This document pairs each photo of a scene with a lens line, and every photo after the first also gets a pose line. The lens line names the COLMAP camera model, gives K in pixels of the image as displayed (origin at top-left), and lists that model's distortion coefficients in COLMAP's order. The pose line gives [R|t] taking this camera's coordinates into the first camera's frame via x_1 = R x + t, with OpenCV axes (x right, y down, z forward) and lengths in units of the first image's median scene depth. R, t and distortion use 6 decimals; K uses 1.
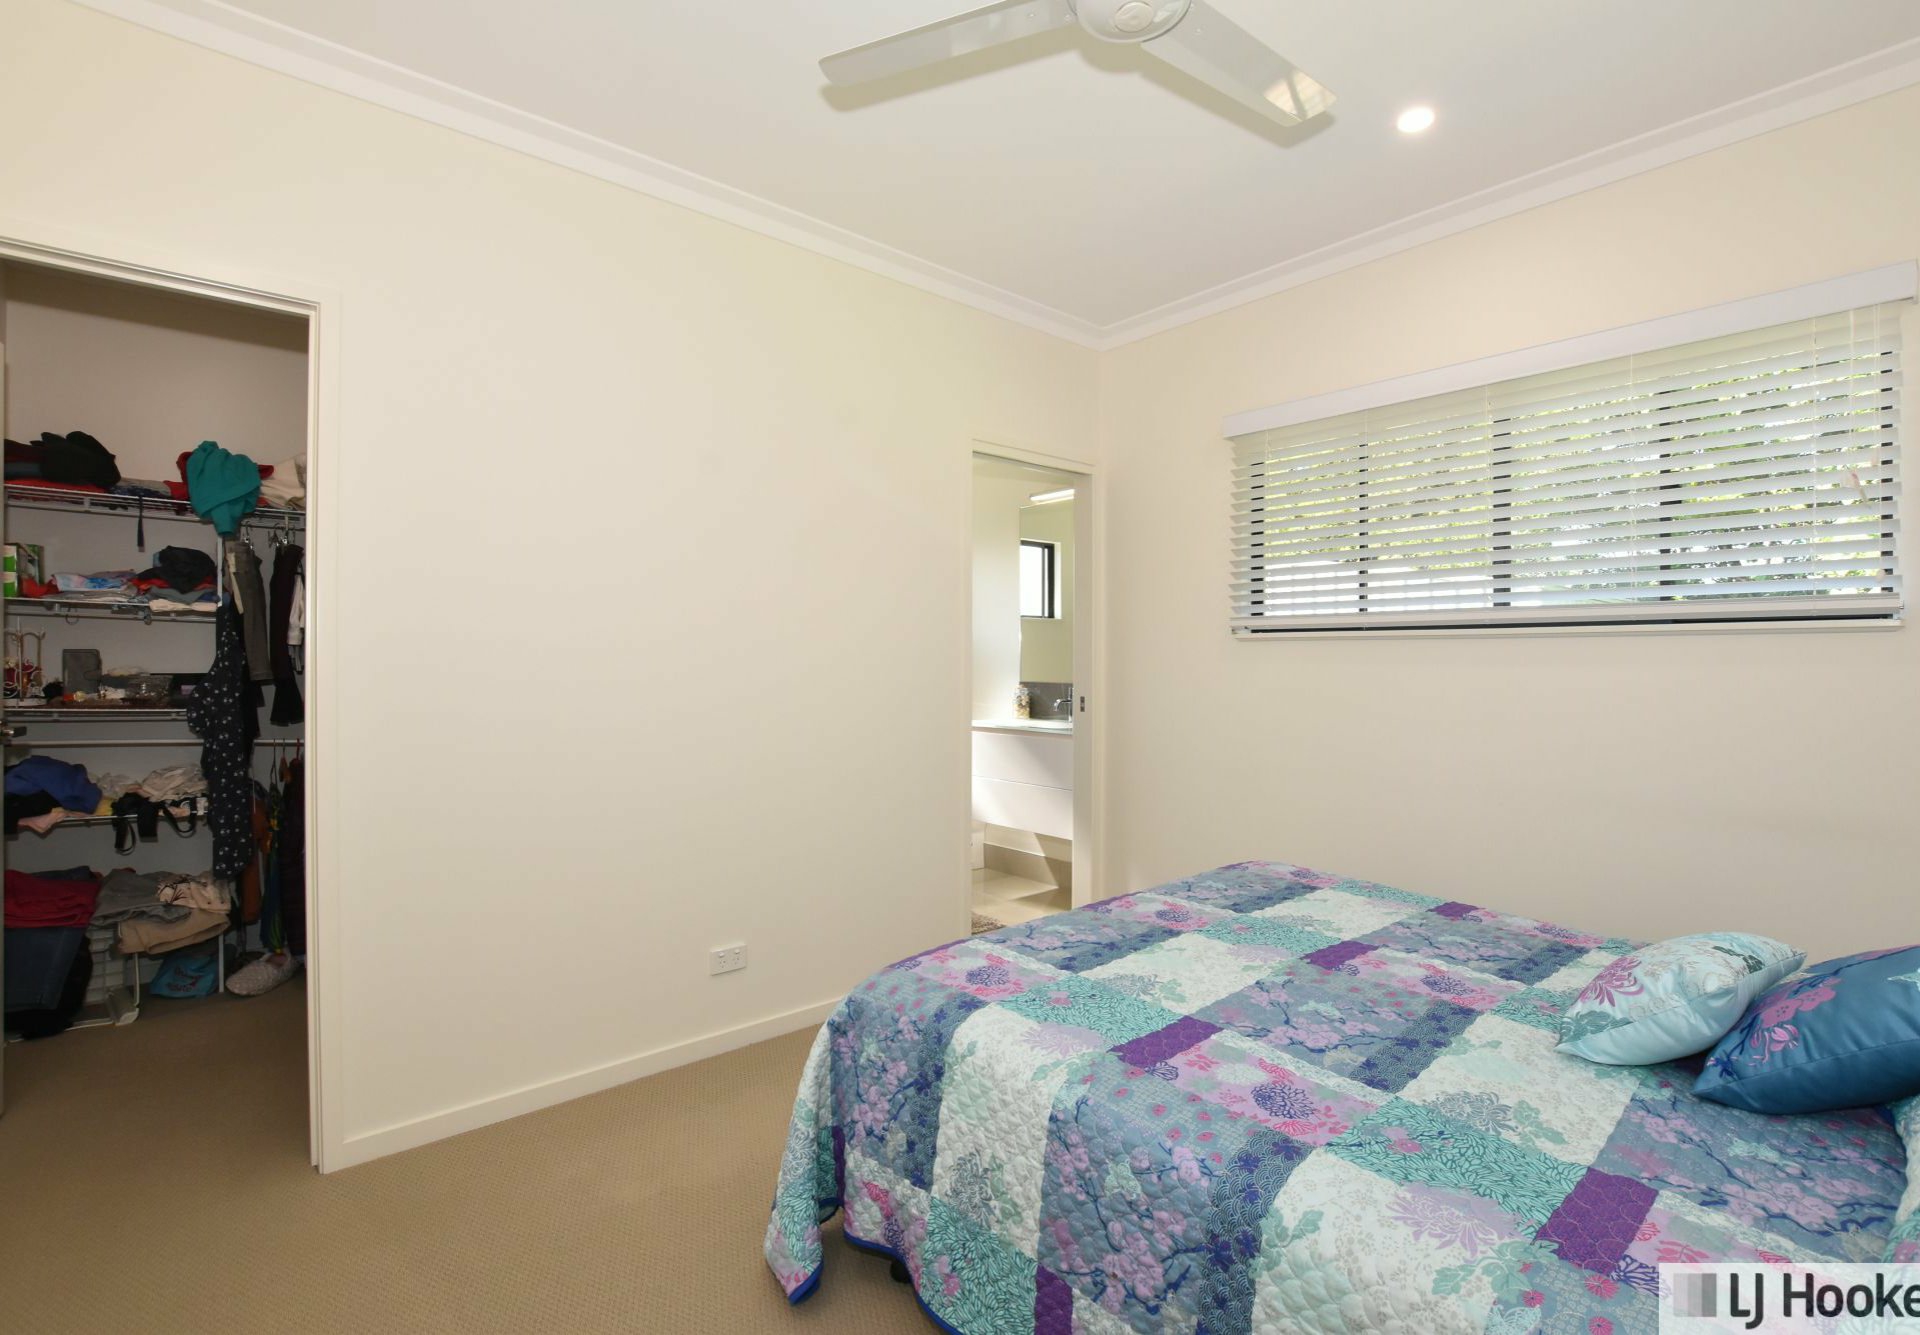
lens RADIAL K [[906.2, 0, 962.5], [0, 906.2, 666.6], [0, 0, 1]] dist [-0.033698, -0.000600]
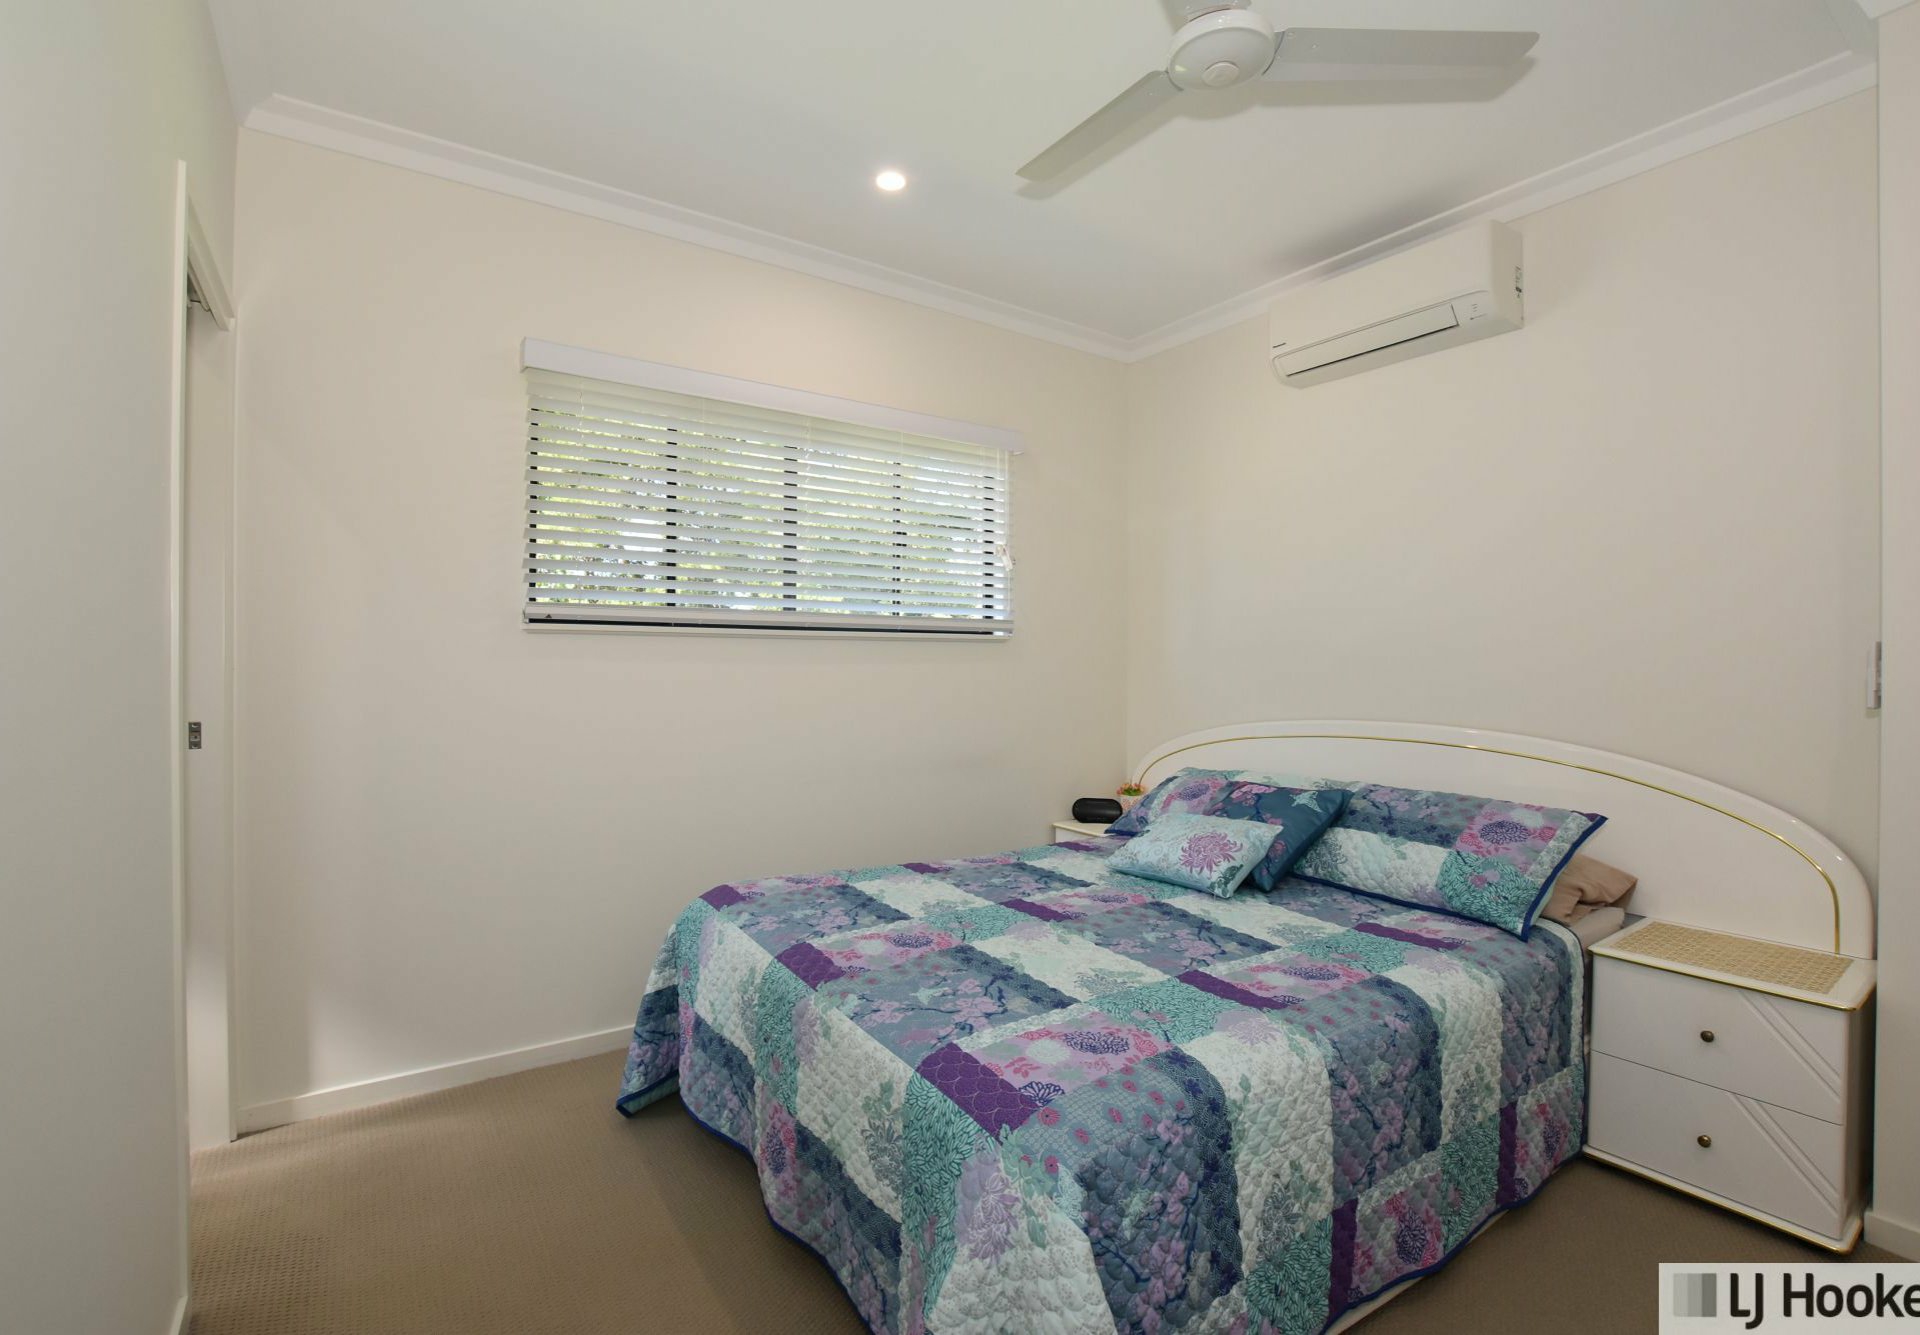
lens RADIAL K [[906.2, 0, 962.3], [0, 906.2, 660.3], [0, 0, 1]] dist [-0.033698, -0.000600]
pose [[0.073707, 0.002545, 0.997277, -0.769805], [0.005411, 0.999981, -0.002951, -0.000964], [-0.997265, 0.005613, 0.073692, 1.026677]]
